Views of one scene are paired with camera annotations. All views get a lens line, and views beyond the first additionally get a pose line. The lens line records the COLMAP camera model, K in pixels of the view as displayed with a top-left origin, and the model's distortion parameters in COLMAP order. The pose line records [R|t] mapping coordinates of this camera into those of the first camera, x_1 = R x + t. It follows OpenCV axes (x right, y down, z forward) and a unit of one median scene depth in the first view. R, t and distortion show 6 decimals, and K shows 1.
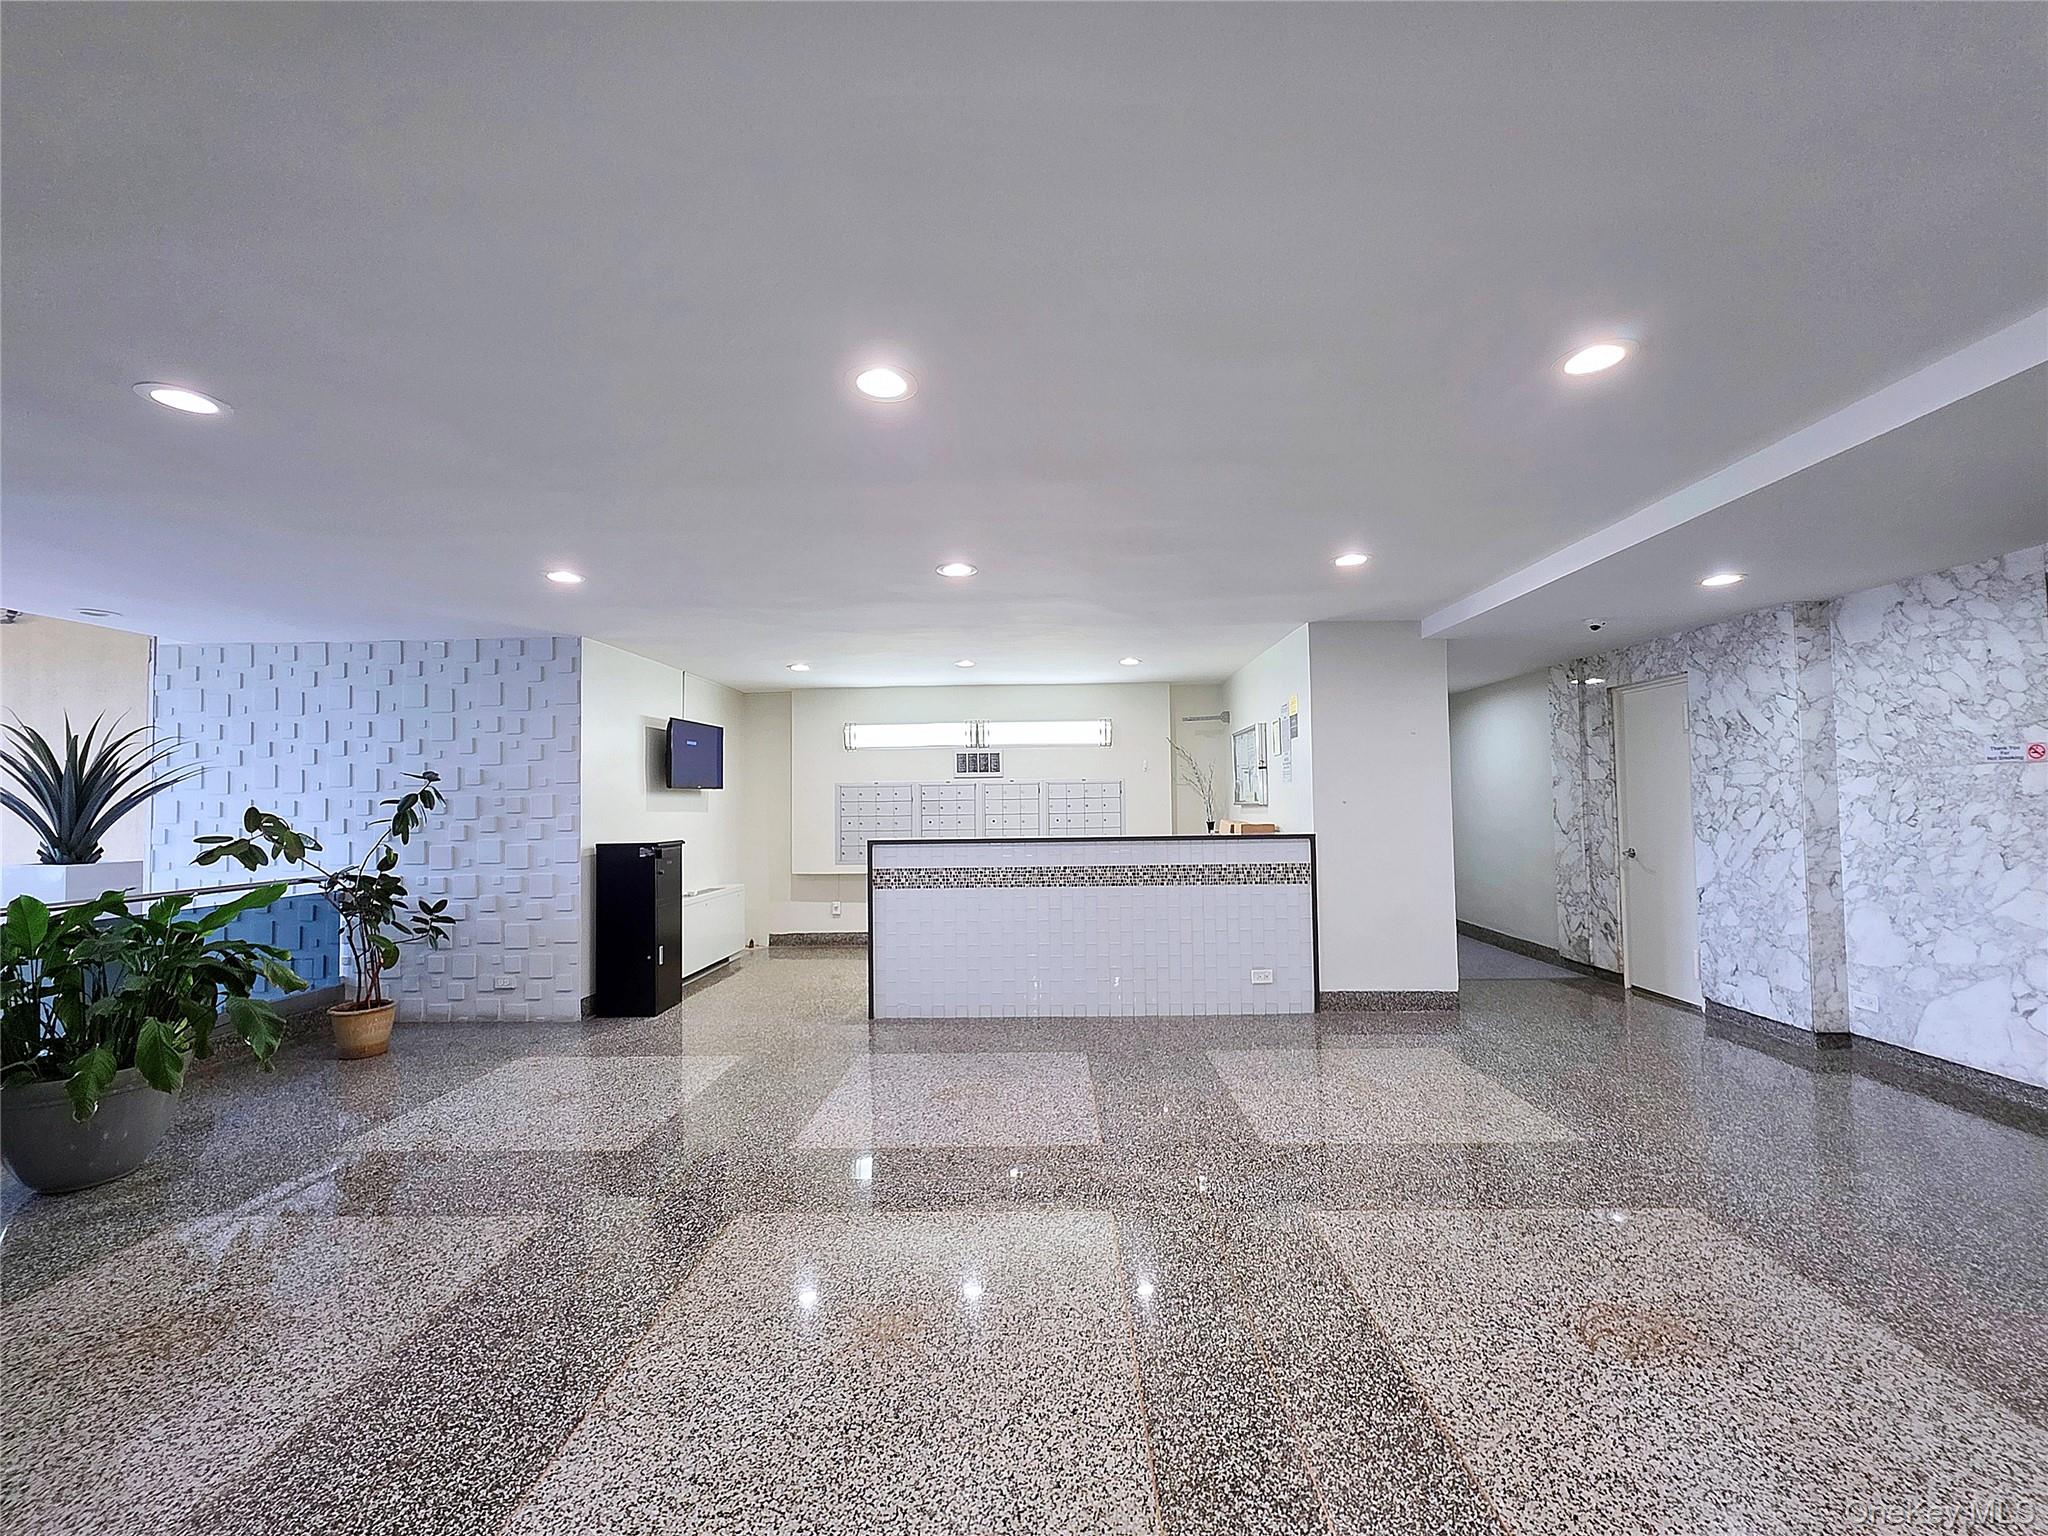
lens RADIAL K [[831.7, 0, 1027.3], [0, 831.7, 773.9], [0, 0, 1]] dist [0.002776, -0.000078]
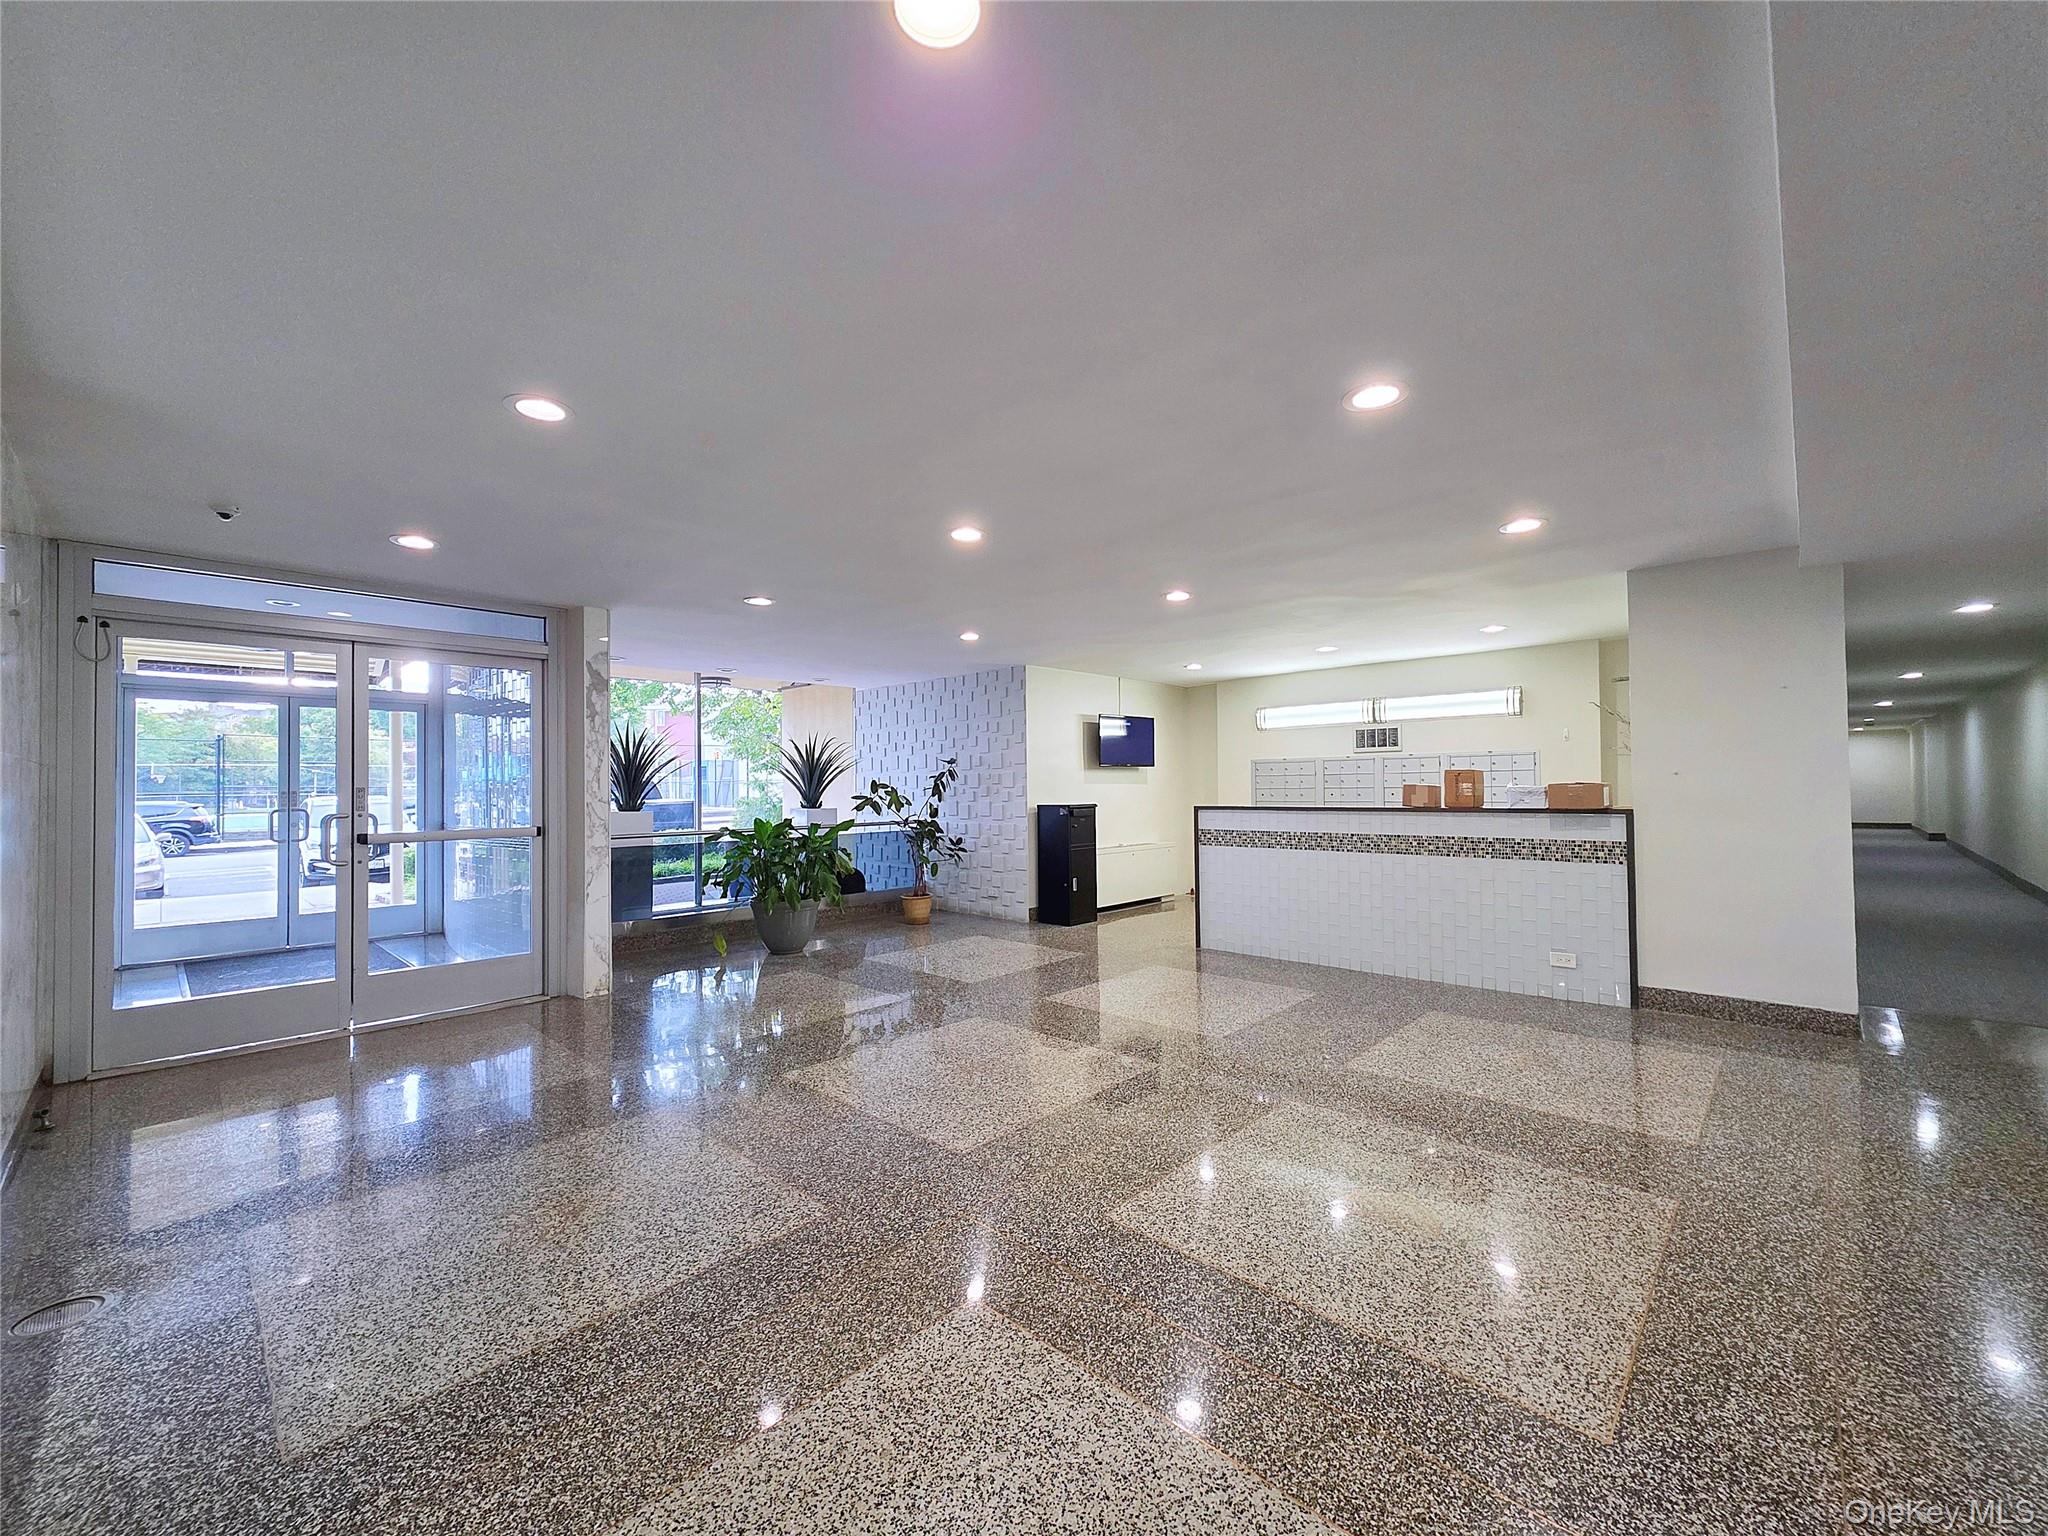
lens RADIAL K [[815.6, 0, 1027.3], [0, 815.6, 772.3], [0, 0, 1]] dist [0.004513, -0.000080]
pose [[0.744206, -0.006904, -0.667914, 0.460062], [0.025097, 0.999530, 0.017631, 0.000435], [0.667478, -0.029884, 0.744029, -0.087495]]
